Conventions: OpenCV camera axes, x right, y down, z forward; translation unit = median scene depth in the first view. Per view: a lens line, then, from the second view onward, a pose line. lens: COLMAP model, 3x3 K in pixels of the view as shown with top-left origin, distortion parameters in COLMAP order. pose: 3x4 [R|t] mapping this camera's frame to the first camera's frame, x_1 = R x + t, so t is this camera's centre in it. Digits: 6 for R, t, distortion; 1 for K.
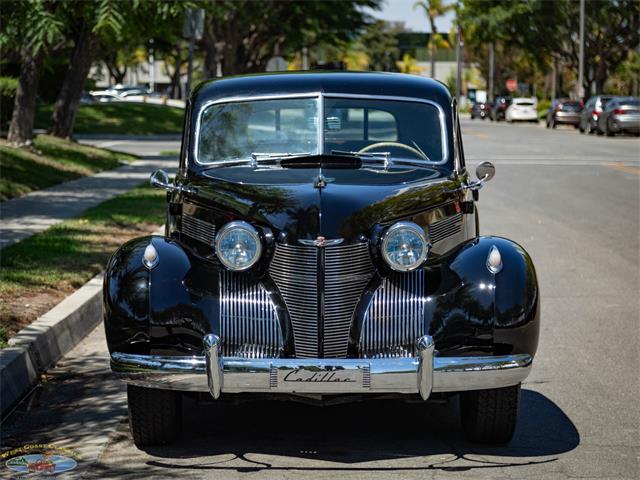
lens RADIAL K [[1849.5, 0, 307.0], [0, 1849.5, 261.8], [0, 0, 1]] dist [0.027458, -0.069468]
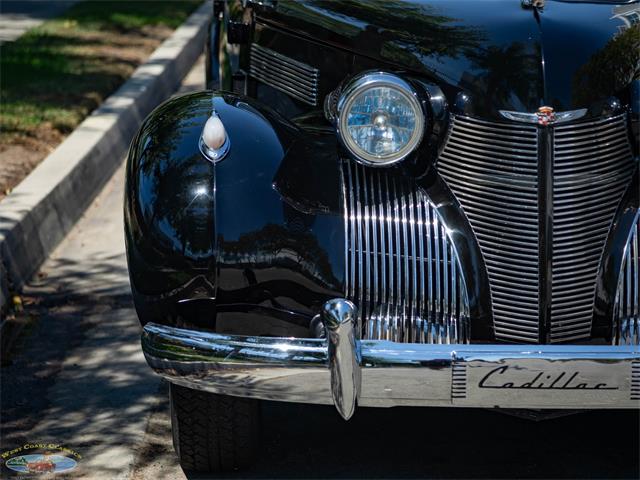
lens RADIAL K [[2024.3, 0, 320.0], [0, 2024.3, 240.0], [0, 0, 1]] dist [0.032442, 0.348582]
pose [[0.999980, 0.002205, 0.006000, -0.057765], [-0.002766, 0.995468, 0.095060, -0.029213], [-0.005763, -0.095074, 0.995454, 0.417602]]
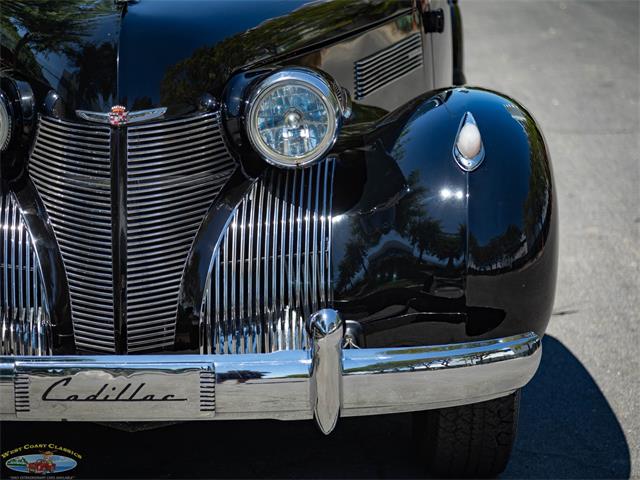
lens RADIAL K [[2024.3, 0, 320.0], [0, 2024.3, 240.0], [0, 0, 1]] dist [0.032442, 0.348582]
pose [[0.999931, -0.010844, 0.004591, 0.057407], [0.010312, 0.994602, 0.103251, -0.032346], [-0.005686, -0.103197, 0.994645, 0.440435]]
